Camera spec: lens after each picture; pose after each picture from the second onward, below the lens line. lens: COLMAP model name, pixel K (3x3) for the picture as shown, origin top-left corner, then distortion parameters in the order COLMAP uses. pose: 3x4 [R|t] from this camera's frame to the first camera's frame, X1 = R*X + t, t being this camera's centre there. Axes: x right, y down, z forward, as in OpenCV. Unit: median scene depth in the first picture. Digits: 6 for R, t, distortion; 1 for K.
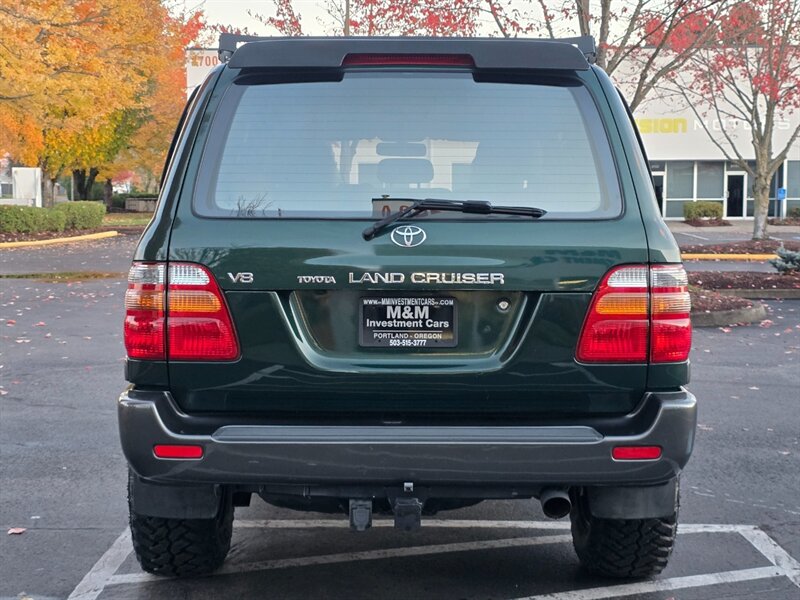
lens RADIAL K [[1243.4, 0, 392.9], [0, 1243.4, 282.1], [0, 0, 1]] dist [0.102829, -0.201924]
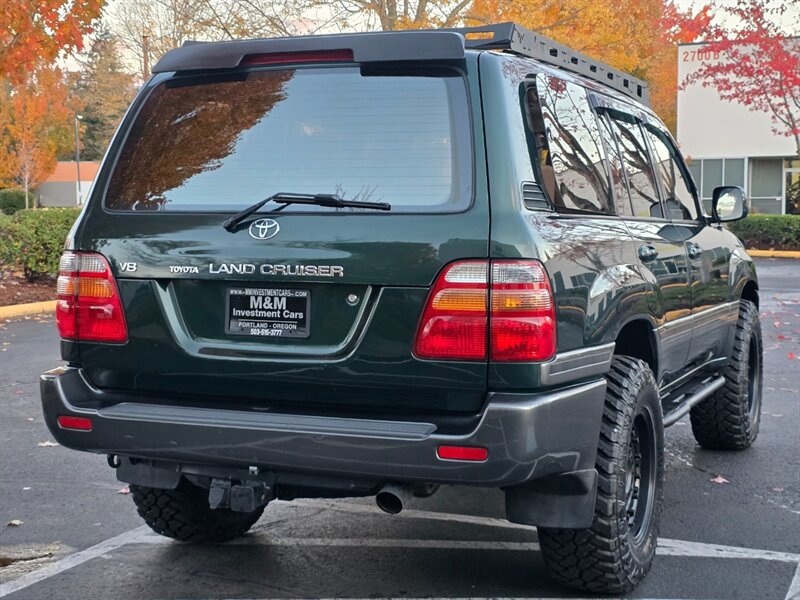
lens RADIAL K [[1239.5, 0, 402.2], [0, 1239.5, 298.3], [0, 0, 1]] dist [0.110811, -0.096448]
pose [[0.918211, 0.024798, -0.395313, 0.515002], [-0.019298, 0.999654, 0.017885, -0.000026], [0.395620, -0.008794, 0.918372, 0.095269]]
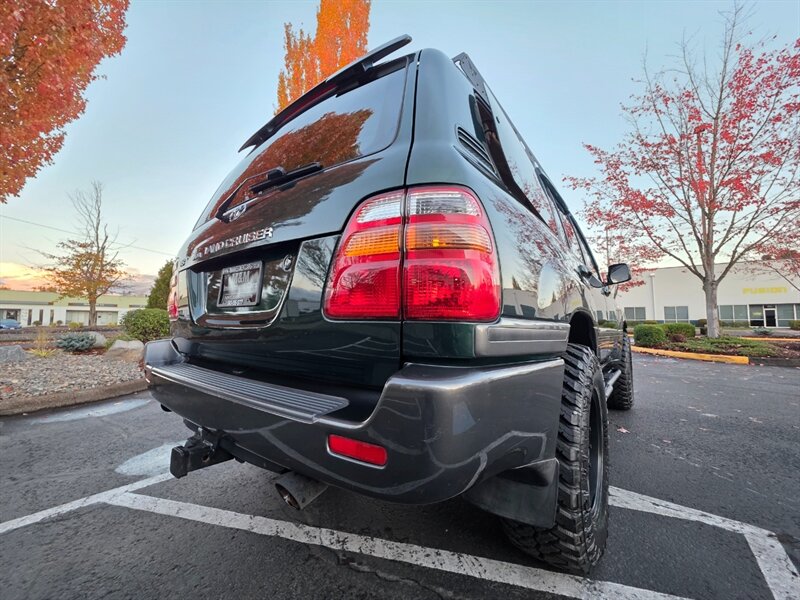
lens RADIAL K [[316.7, 0, 401.4], [0, 316.7, 299.1], [0, 0, 1]] dist [0.002904, 0.000130]
pose [[0.789629, -0.042820, -0.612089, 0.312889], [-0.043076, 0.991232, -0.124915, 0.074426], [0.612071, 0.125003, 0.780860, 0.847638]]
